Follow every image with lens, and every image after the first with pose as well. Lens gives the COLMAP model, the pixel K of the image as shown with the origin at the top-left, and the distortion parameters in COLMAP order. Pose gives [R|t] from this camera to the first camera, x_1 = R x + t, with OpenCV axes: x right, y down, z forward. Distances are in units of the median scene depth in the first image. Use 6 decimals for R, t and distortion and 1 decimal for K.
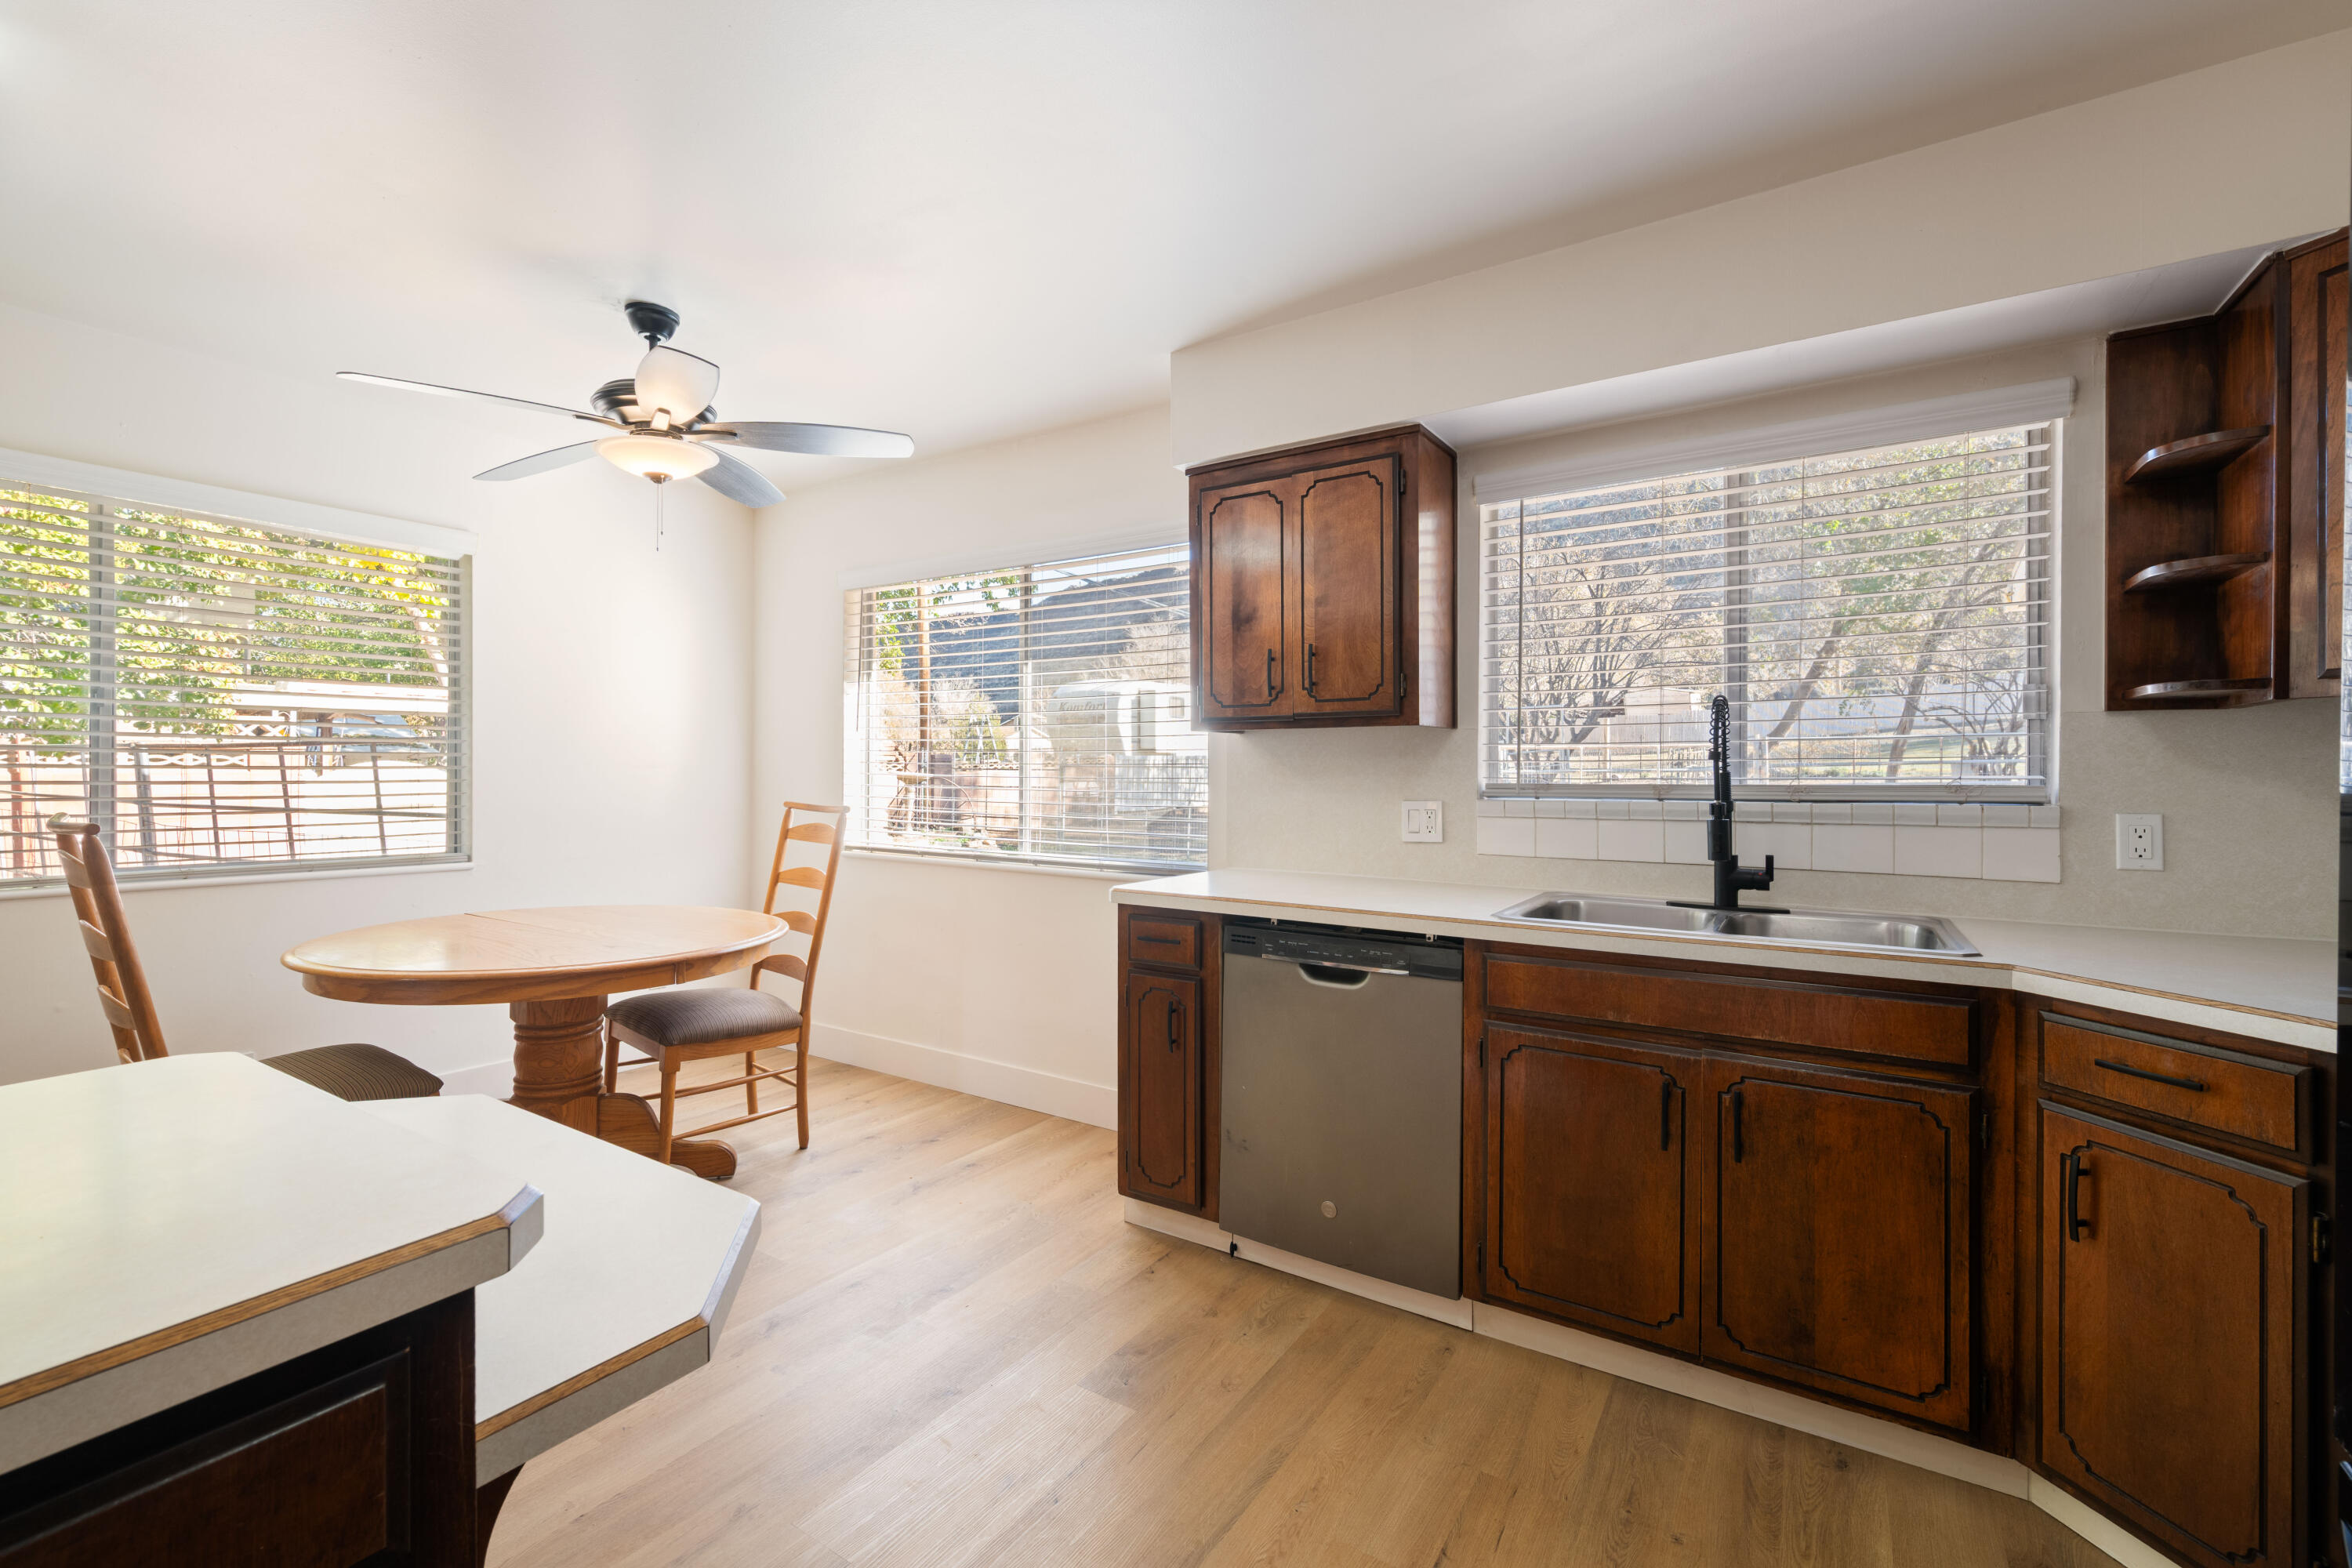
lens RADIAL K [[987.3, 0, 1174.9], [0, 987.3, 777.4], [0, 0, 1]] dist [0.013100, 0.000284]
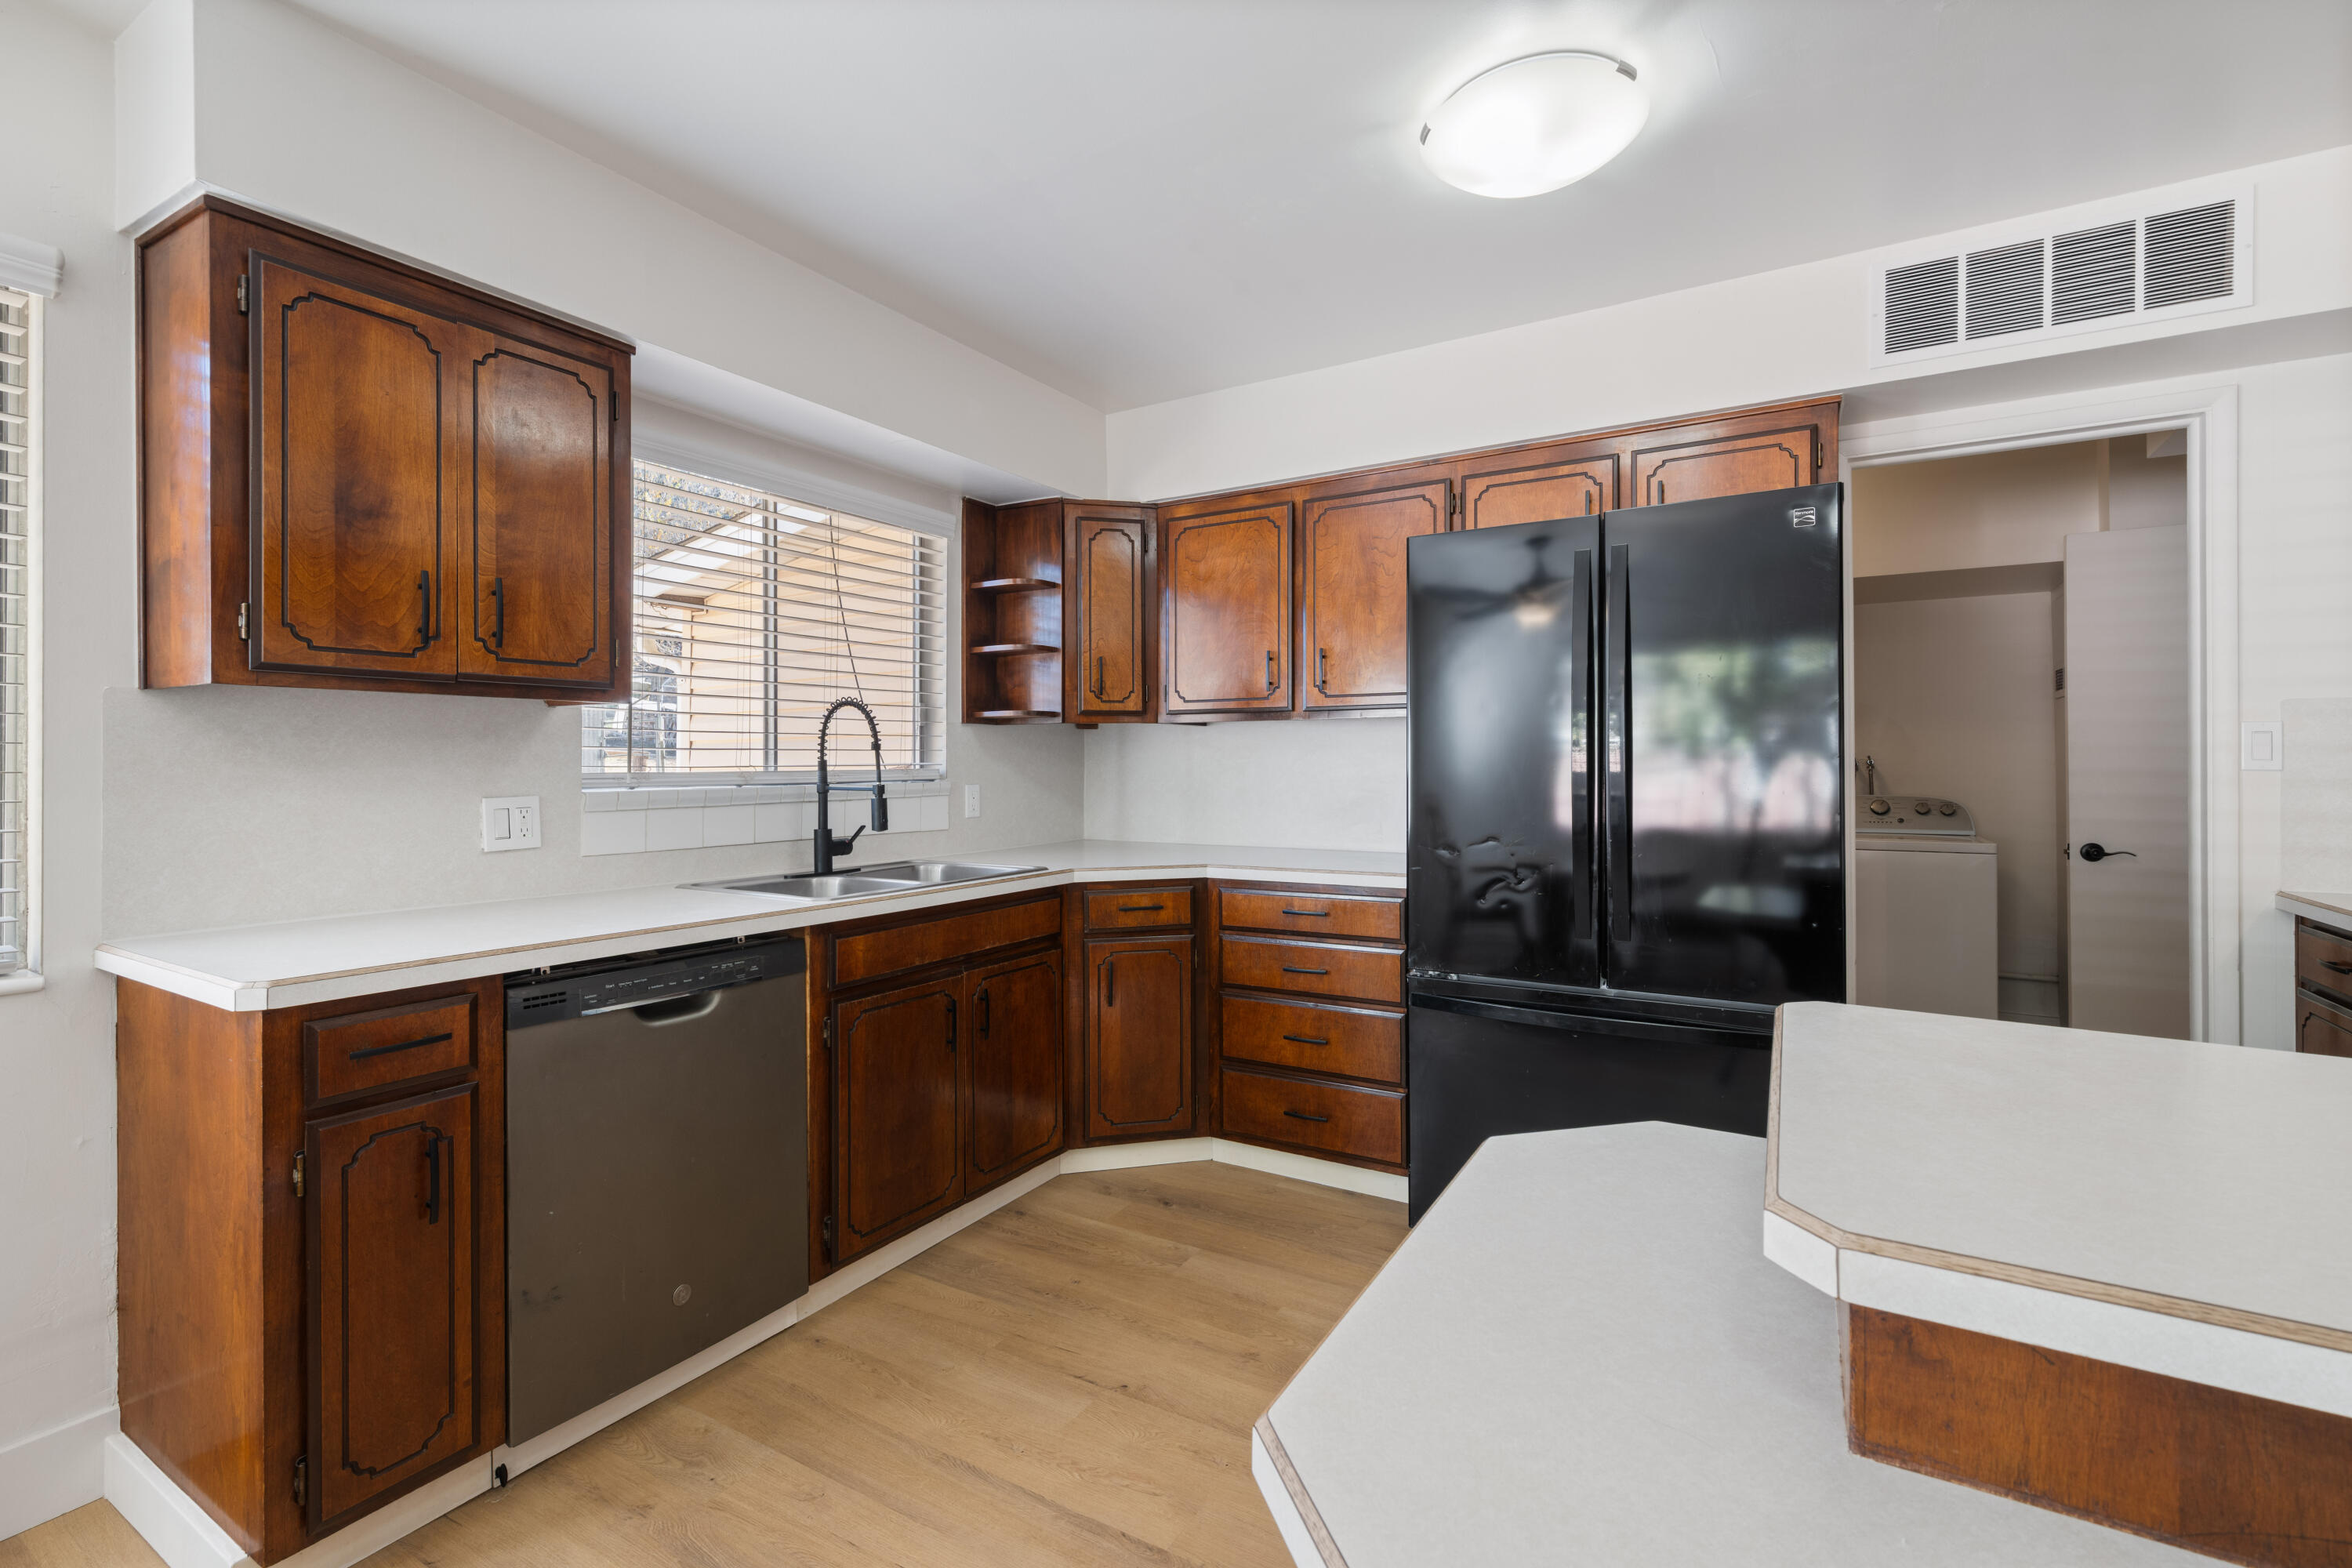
lens RADIAL K [[1026.0, 0, 1173.0], [0, 1026.0, 766.4], [0, 0, 1]] dist [0.001939, 0.000155]
pose [[-0.018207, -0.005605, 0.999819, -0.691763], [0.005553, 0.999968, 0.005707, -0.002110], [-0.999819, 0.005656, -0.018175, 0.604603]]
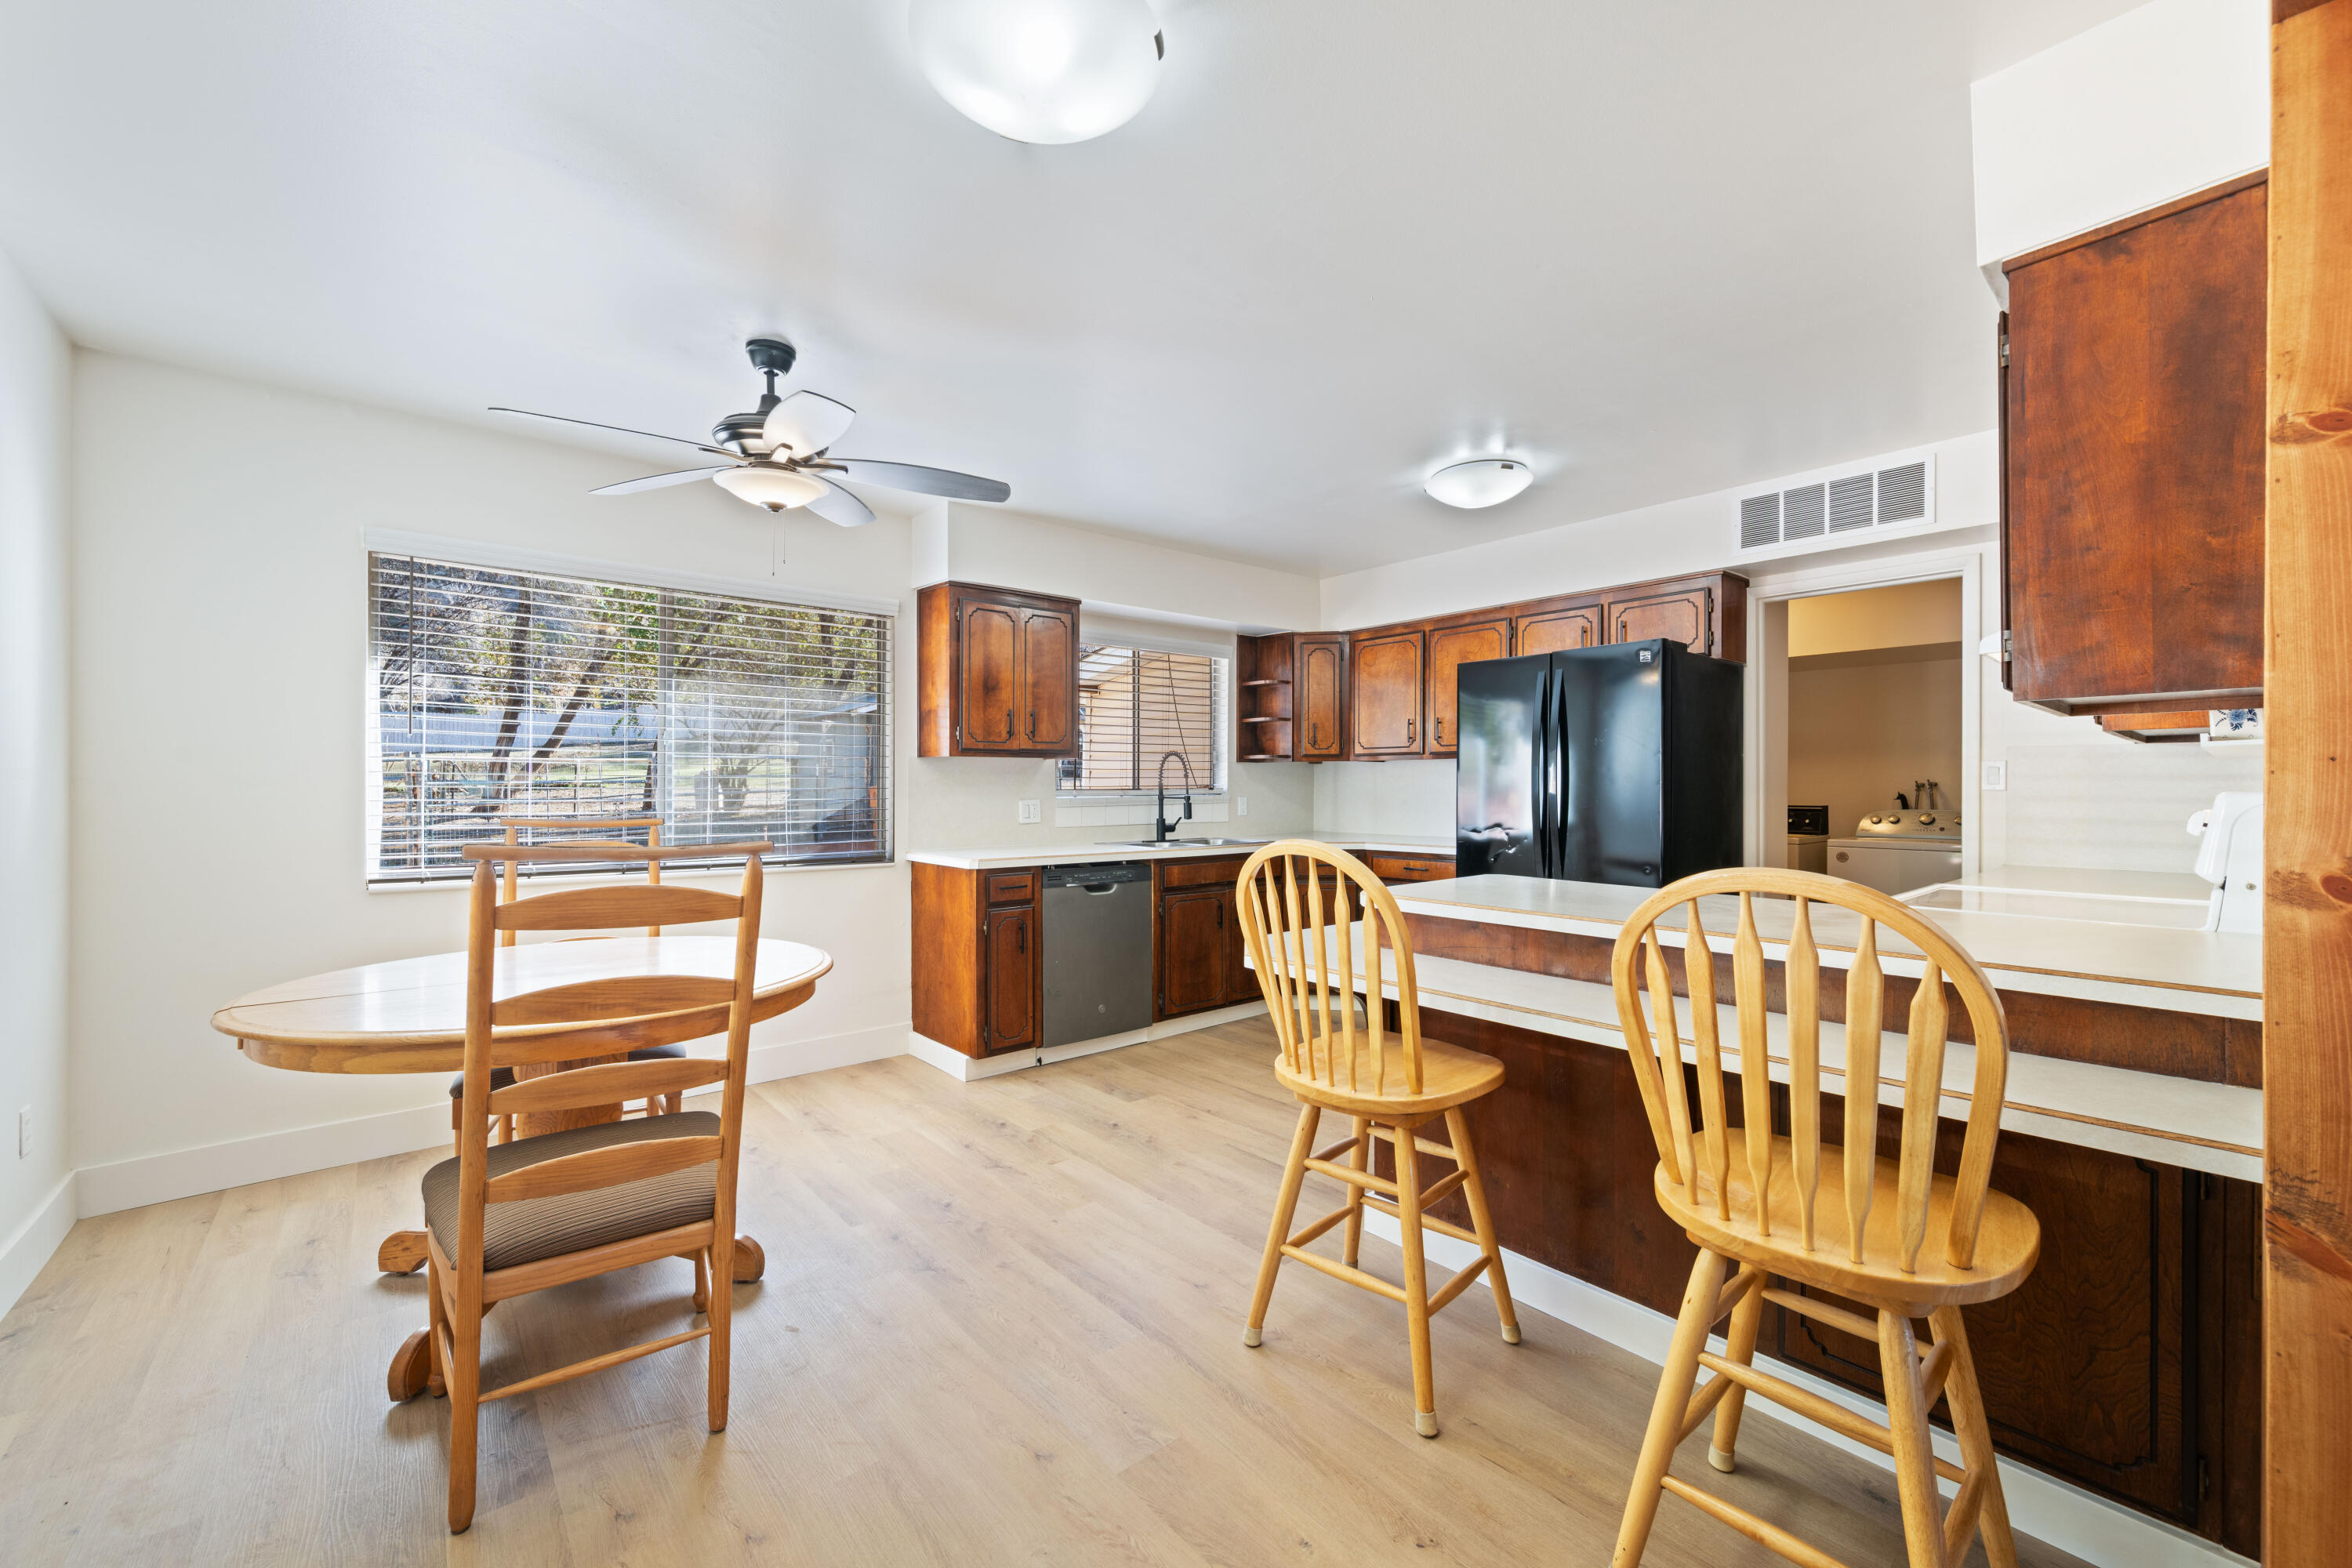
lens RADIAL K [[923.9, 0, 1169.5], [0, 923.9, 784.7], [0, 0, 1]] dist [-0.000115, 0.000402]
pose [[0.308631, -0.002854, 0.951178, -1.511602], [0.004976, 0.999987, 0.001386, -0.004097], [-0.951169, 0.004306, 0.308641, 0.312882]]
